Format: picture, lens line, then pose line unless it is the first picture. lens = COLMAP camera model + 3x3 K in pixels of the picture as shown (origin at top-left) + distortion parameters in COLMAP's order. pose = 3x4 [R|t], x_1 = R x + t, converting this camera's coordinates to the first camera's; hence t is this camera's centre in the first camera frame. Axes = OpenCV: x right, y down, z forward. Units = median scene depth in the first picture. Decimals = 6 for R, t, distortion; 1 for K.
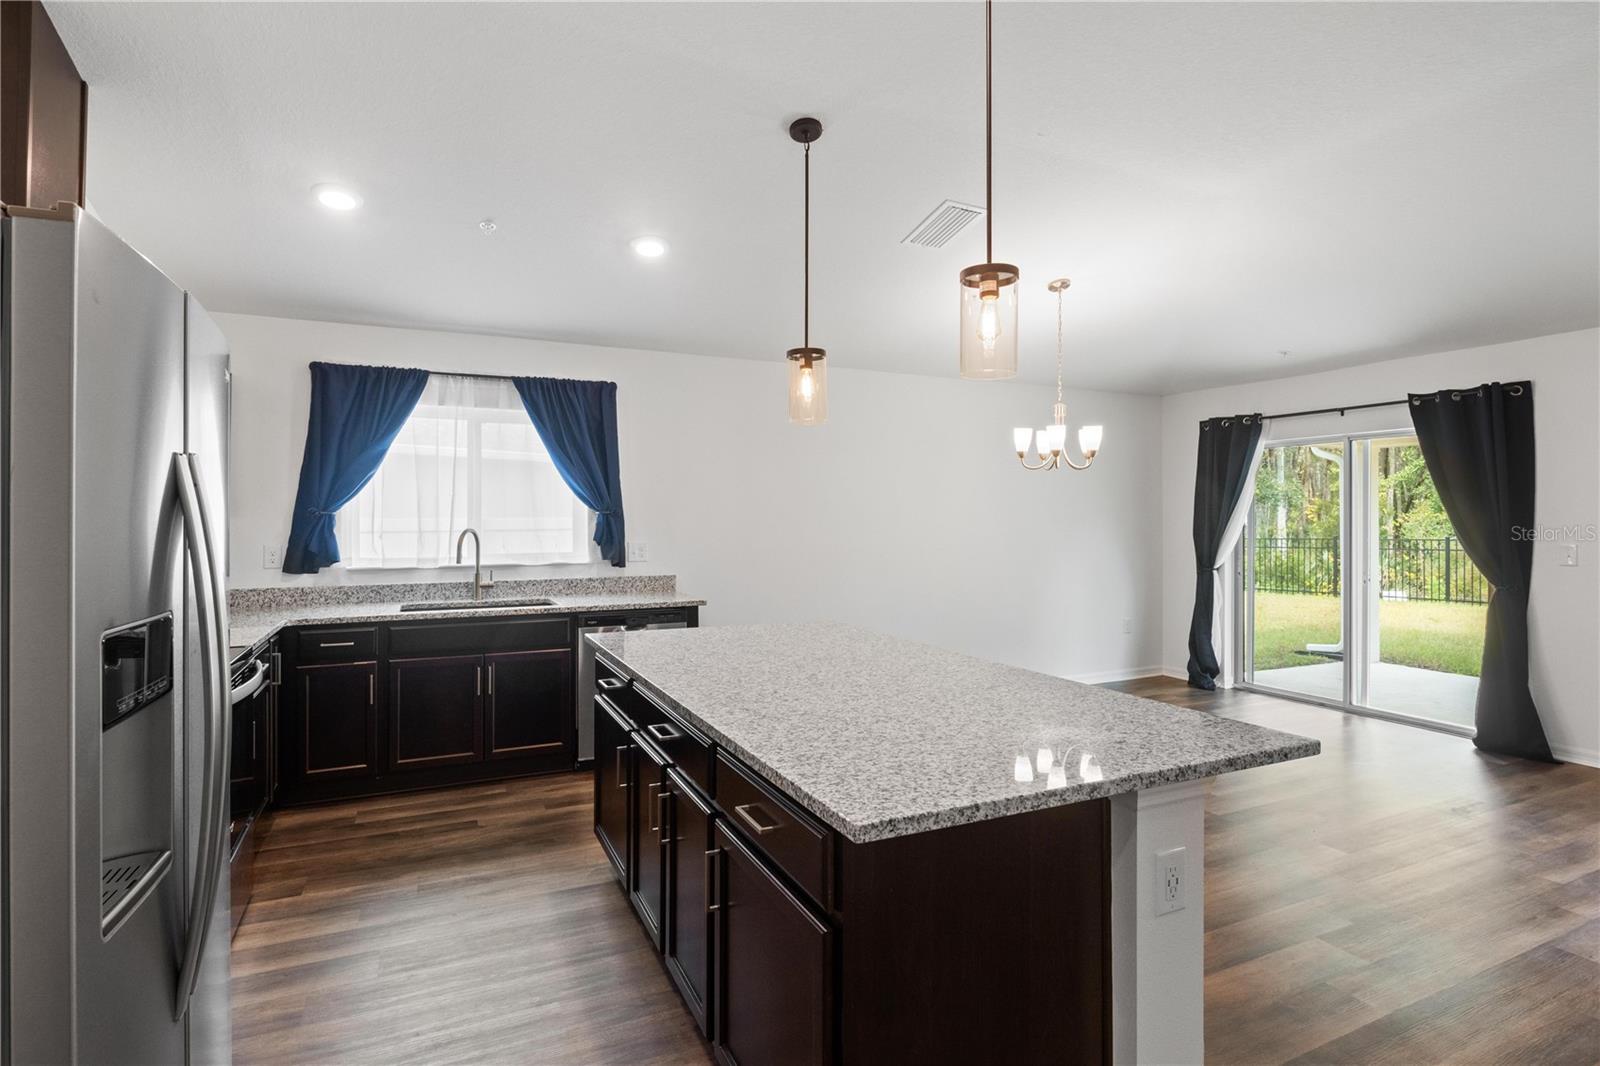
lens RADIAL K [[804.8, 0, 799.6], [0, 804.8, 520.9], [0, 0, 1]] dist [-0.004027, -0.002217]
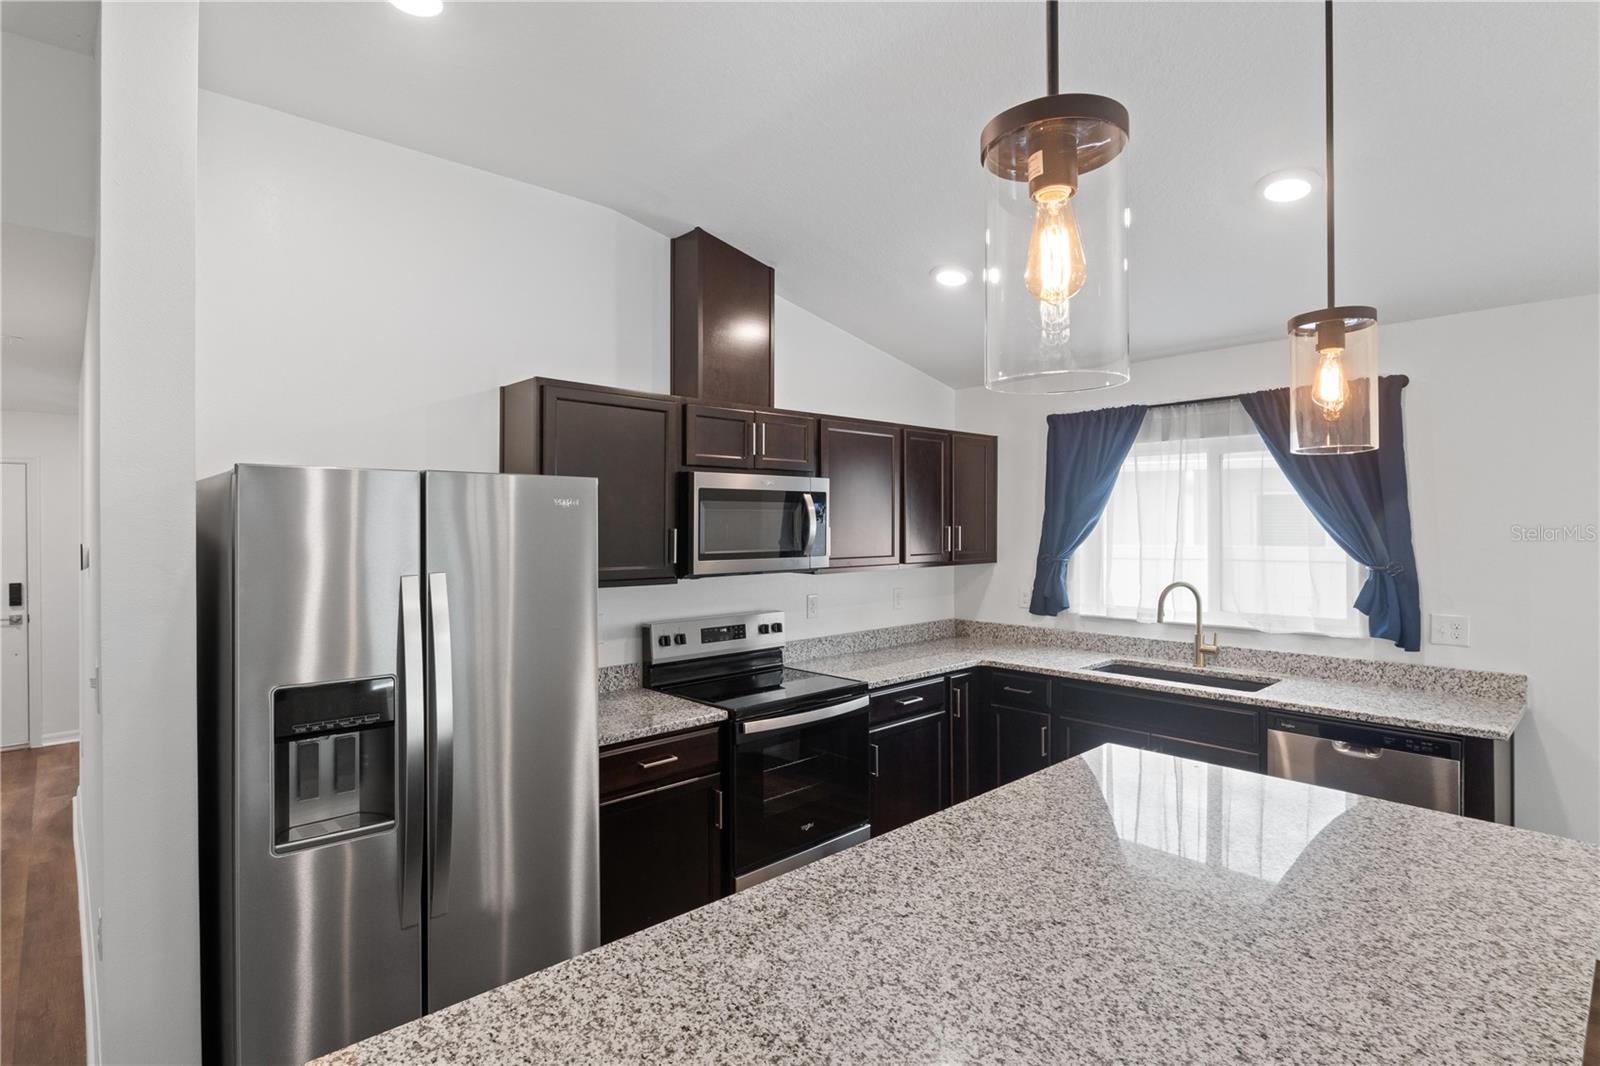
lens RADIAL K [[801.1, 0, 803.4], [0, 801.1, 524.5], [0, 0, 1]] dist [-0.006348, -0.001221]
pose [[0.308080, 0.000208, -0.951361, 0.272069], [0.001742, 0.999998, 0.000782, -0.052239], [0.951359, -0.001898, 0.308079, 0.345188]]
